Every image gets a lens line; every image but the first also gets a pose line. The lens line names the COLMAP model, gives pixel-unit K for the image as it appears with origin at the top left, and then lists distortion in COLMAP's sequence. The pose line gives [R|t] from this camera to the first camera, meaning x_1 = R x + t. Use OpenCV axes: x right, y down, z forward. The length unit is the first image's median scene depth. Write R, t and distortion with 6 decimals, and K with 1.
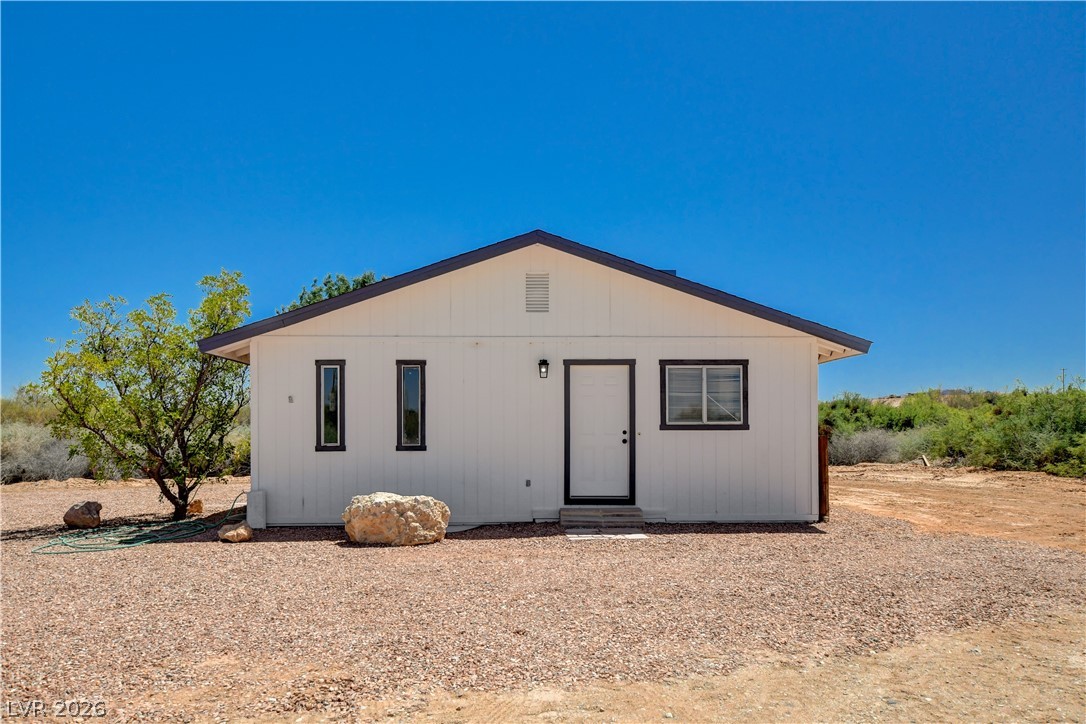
lens RADIAL K [[897.3, 0, 544.3], [0, 897.3, 370.1], [0, 0, 1]] dist [0.040590, 0.018414]
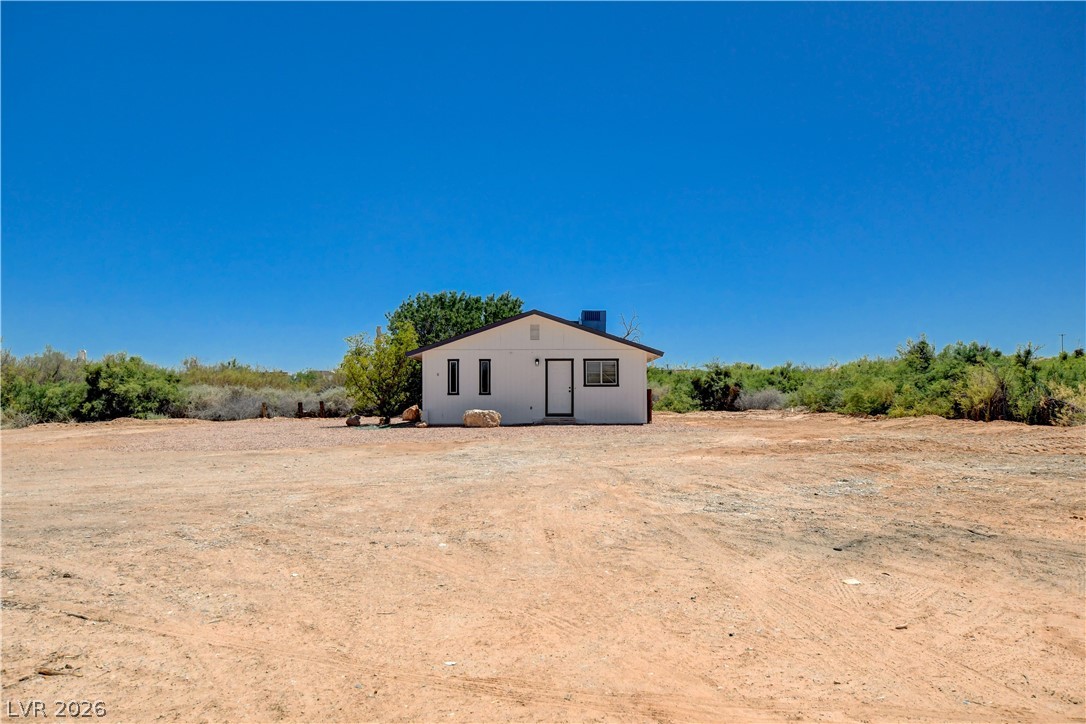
lens RADIAL K [[897.3, 0, 544.8], [0, 897.3, 358.8], [0, 0, 1]] dist [0.040590, 0.018414]
pose [[0.999346, -0.000502, -0.036148, 0.111386], [0.001533, 0.999593, 0.028503, -0.083218], [0.036119, -0.028540, 0.998940, -1.512417]]
